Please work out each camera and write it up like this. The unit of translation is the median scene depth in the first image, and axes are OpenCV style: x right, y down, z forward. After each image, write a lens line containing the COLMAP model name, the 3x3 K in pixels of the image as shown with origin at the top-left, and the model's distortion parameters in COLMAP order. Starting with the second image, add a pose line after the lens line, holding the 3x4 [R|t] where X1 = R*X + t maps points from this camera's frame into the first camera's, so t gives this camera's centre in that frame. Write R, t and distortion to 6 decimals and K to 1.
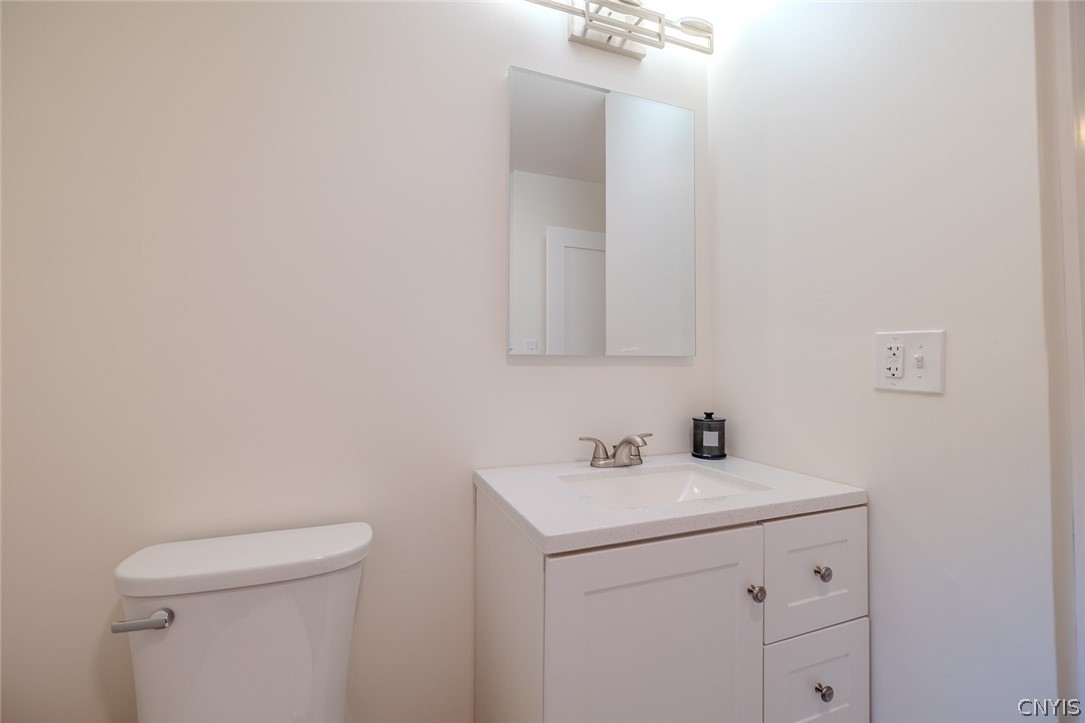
lens RADIAL K [[461.0, 0, 541.1], [0, 461.0, 358.8], [0, 0, 1]] dist [-0.000219, -0.000596]
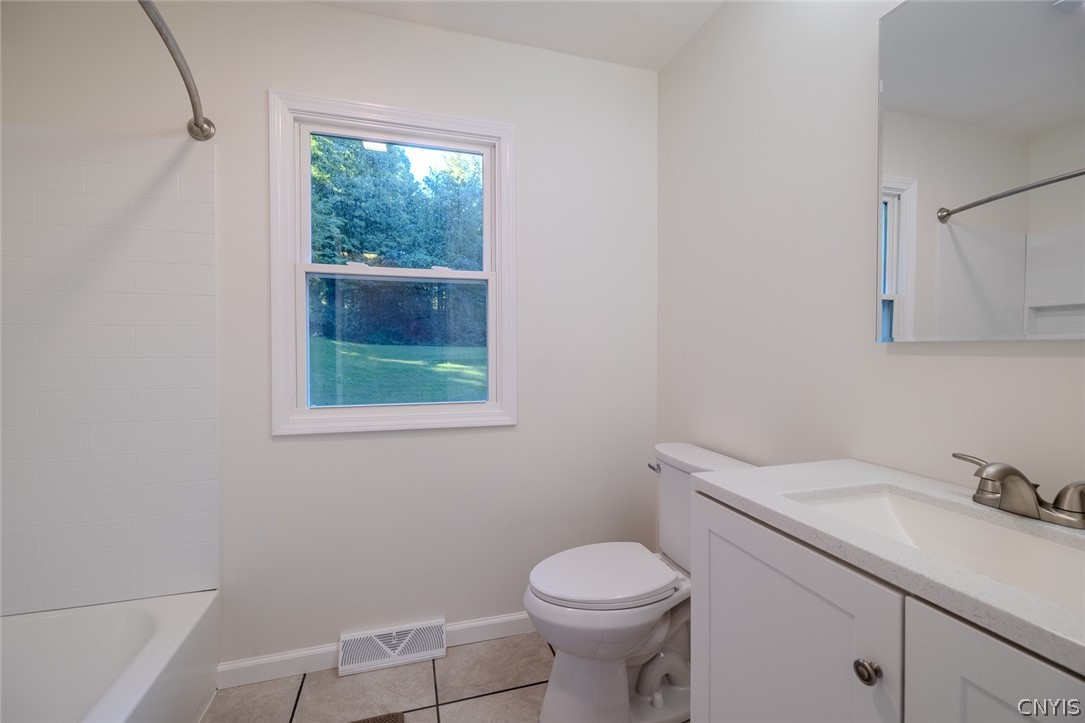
lens RADIAL K [[461.0, 0, 543.6], [0, 461.0, 364.2], [0, 0, 1]] dist [-0.000219, -0.000596]
pose [[-0.081605, 0.021137, -0.996441, 0.872678], [0.000114, 0.999775, 0.021199, 0.013289], [0.996665, 0.001617, -0.081589, 0.407211]]
